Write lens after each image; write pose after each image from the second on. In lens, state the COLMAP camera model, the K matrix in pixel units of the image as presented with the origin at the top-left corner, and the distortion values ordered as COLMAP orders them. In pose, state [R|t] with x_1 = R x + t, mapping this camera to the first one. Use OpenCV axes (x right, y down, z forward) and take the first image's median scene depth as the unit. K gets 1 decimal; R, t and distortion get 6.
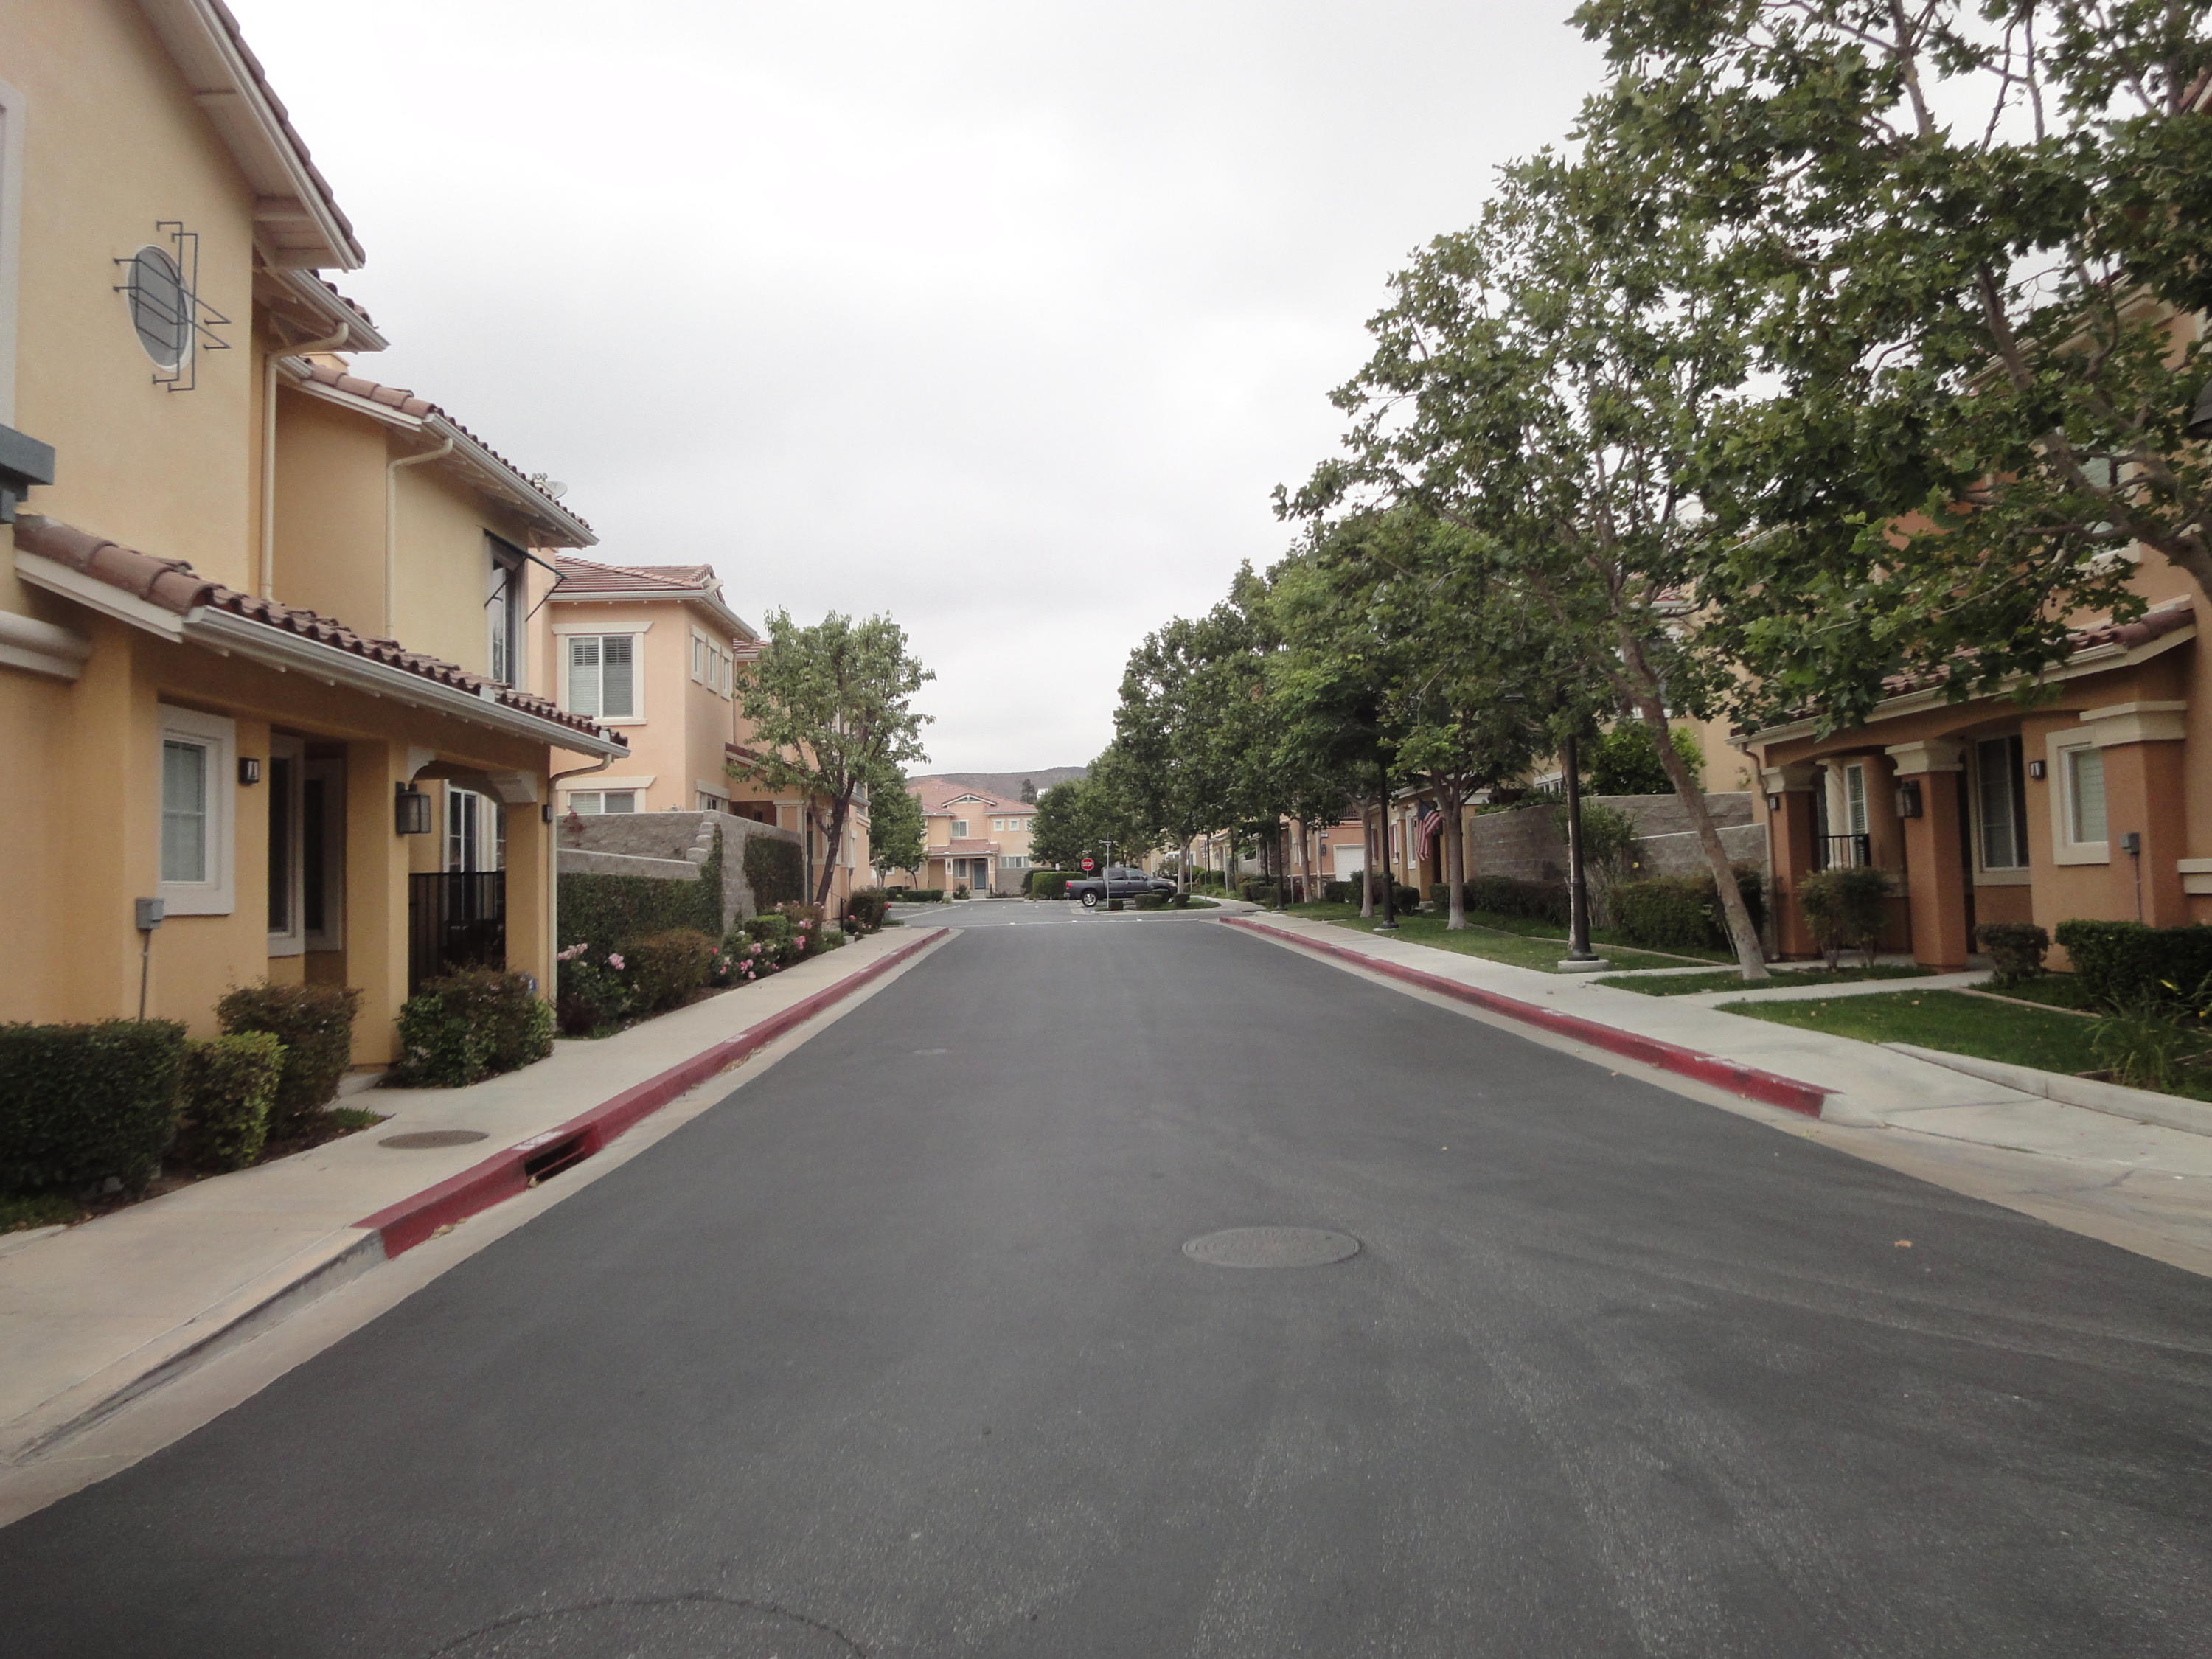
lens RADIAL K [[1552.9, 0, 1107.0], [0, 1552.9, 824.2], [0, 0, 1]] dist [-0.039678, -0.003803]
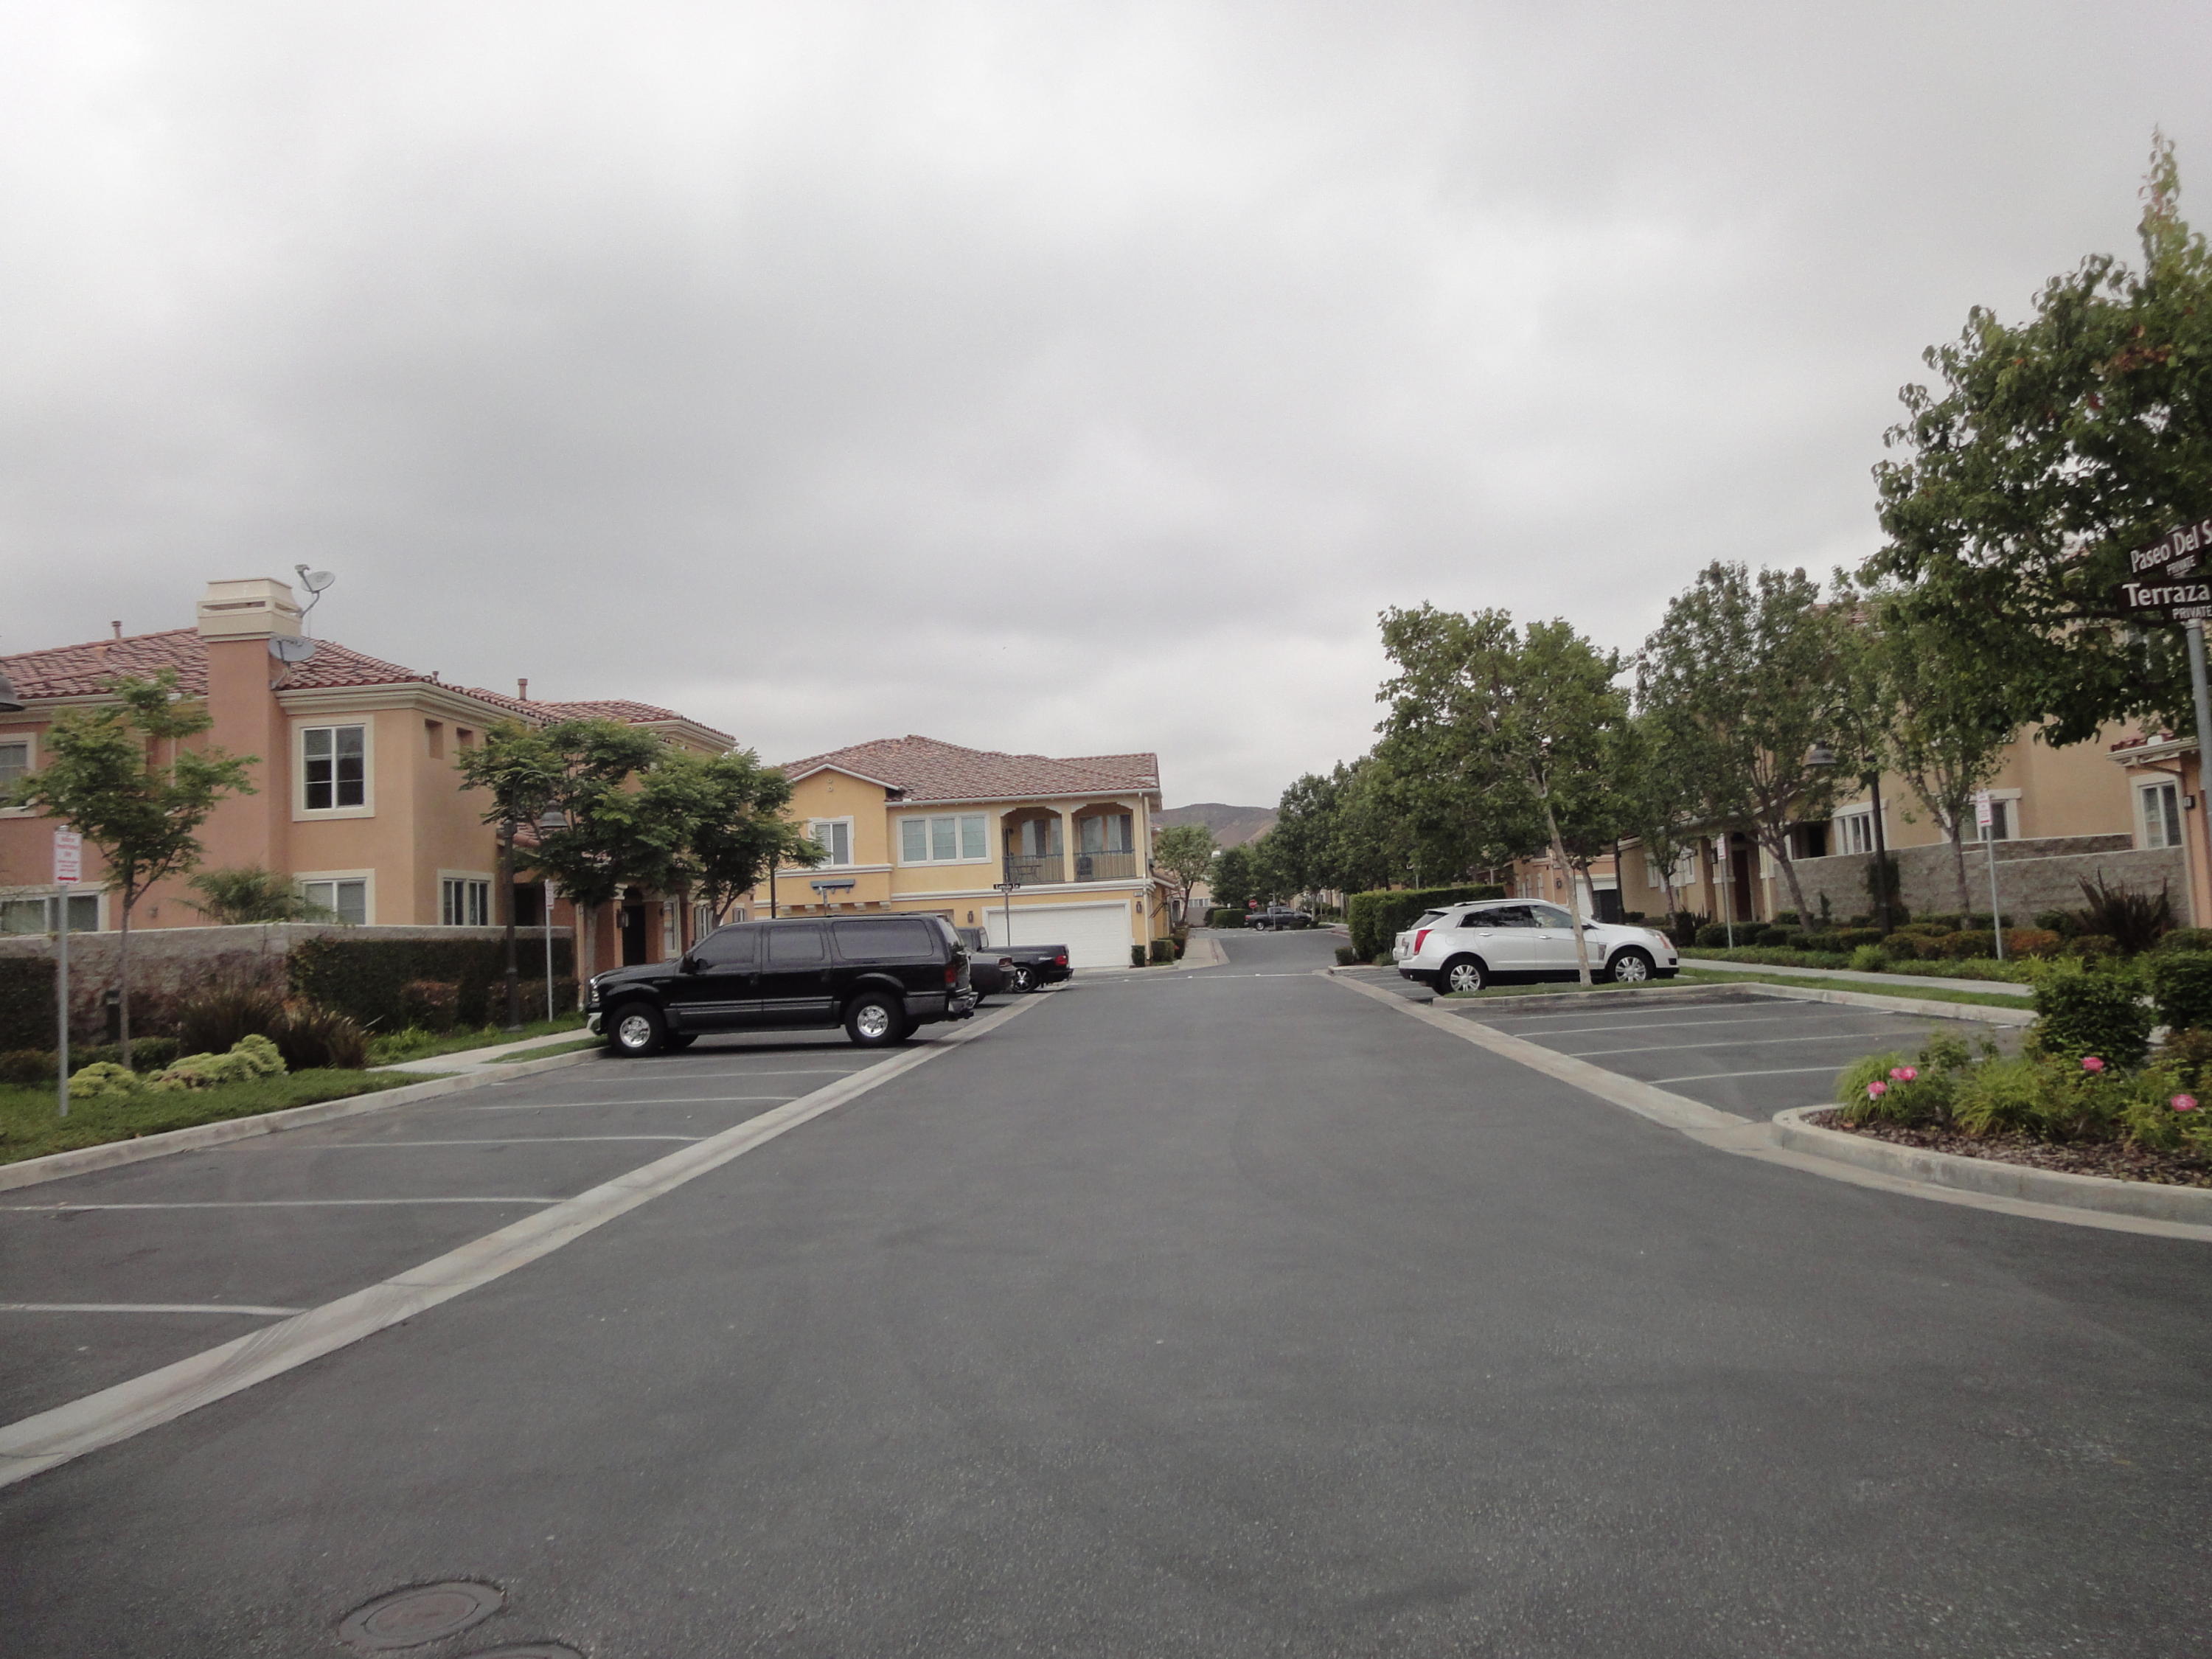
lens RADIAL K [[1552.9, 0, 1113.3], [0, 1552.9, 808.5], [0, 0, 1]] dist [-0.039678, -0.003803]
pose [[0.996288, -0.027571, -0.081554, -0.029060], [0.024923, 0.999134, -0.033311, -0.027351], [0.082402, 0.031155, 0.996112, -0.702139]]
